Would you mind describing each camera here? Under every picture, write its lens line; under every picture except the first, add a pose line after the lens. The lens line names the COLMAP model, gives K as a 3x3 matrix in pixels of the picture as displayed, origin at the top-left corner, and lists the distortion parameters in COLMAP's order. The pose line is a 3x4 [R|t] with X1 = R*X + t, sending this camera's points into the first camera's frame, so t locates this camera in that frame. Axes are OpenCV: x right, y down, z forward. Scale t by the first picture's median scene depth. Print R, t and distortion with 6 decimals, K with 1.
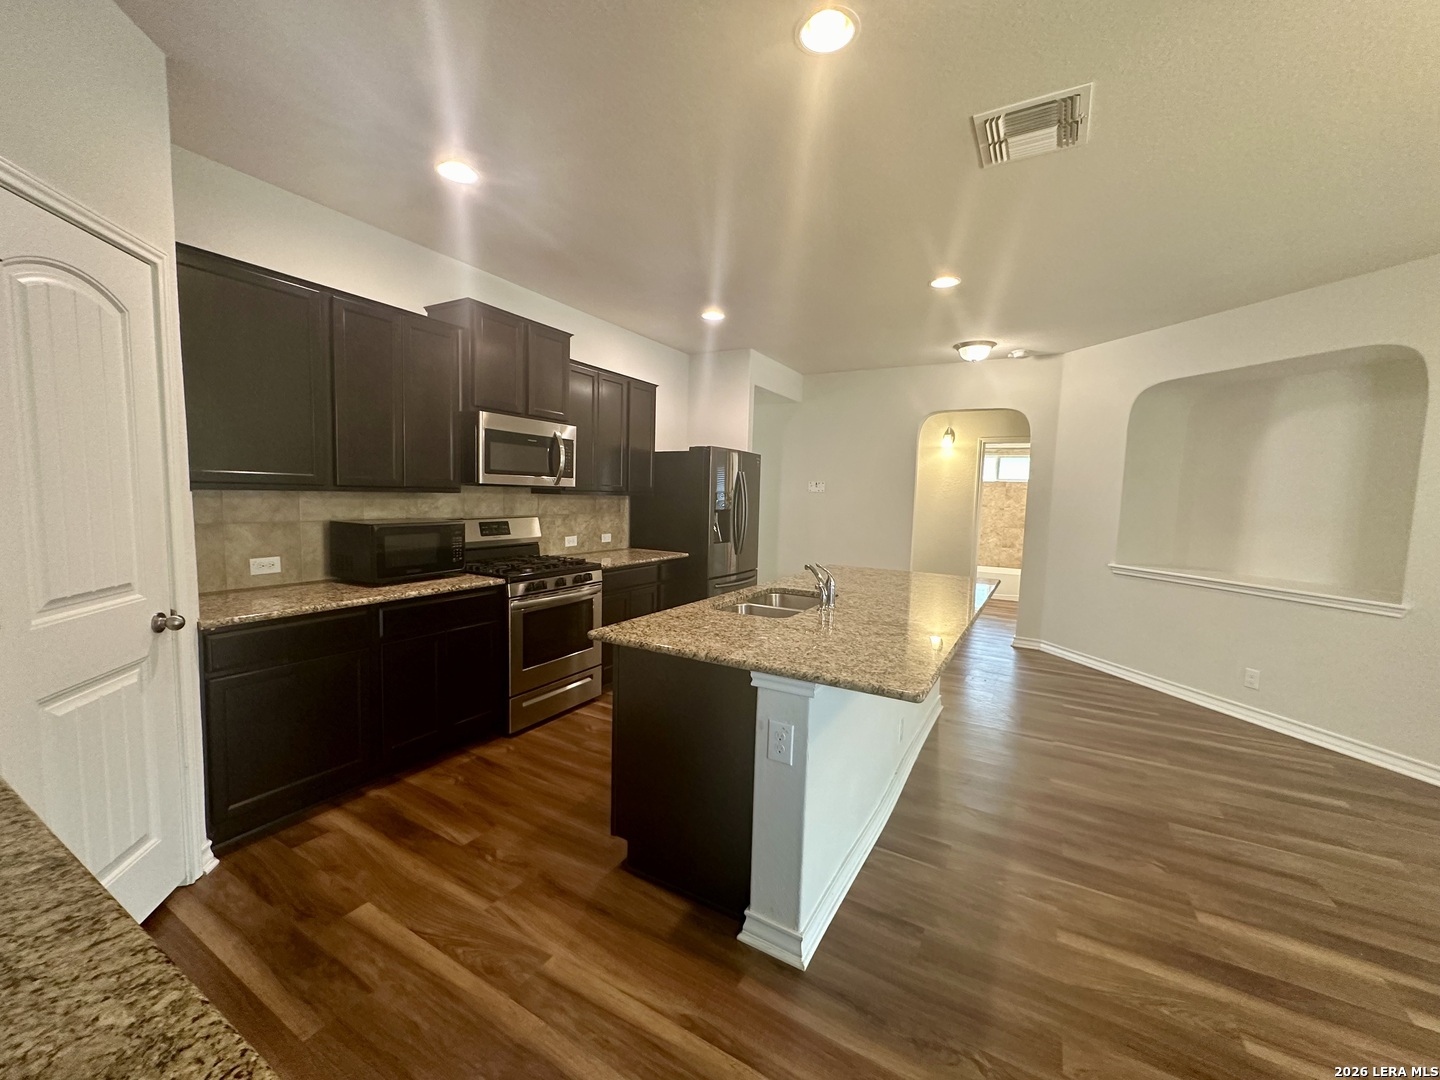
lens RADIAL K [[579.1, 0, 725.6], [0, 579.1, 546.1], [0, 0, 1]] dist [0.002947, -0.000863]
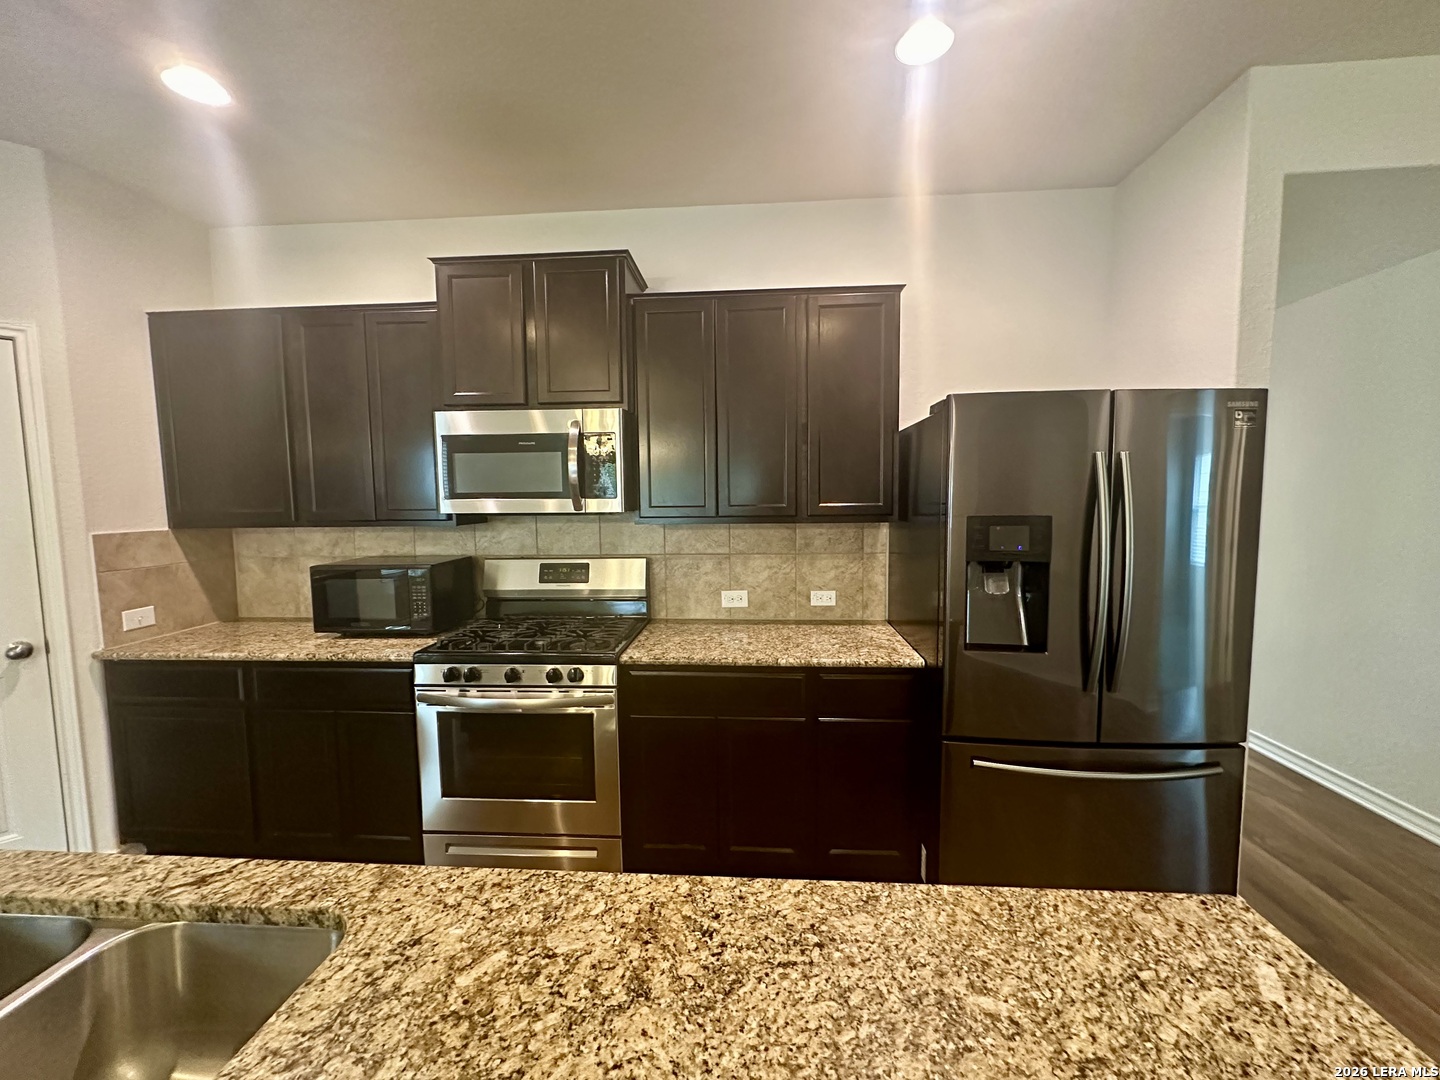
lens RADIAL K [[579.1, 0, 720.5], [0, 579.1, 540.7], [0, 0, 1]] dist [0.002947, -0.000863]
pose [[0.433341, 0.036810, -0.900478, 0.323291], [-0.059607, 0.998148, 0.012118, -0.091334], [0.899257, 0.048423, 0.434732, 0.880577]]
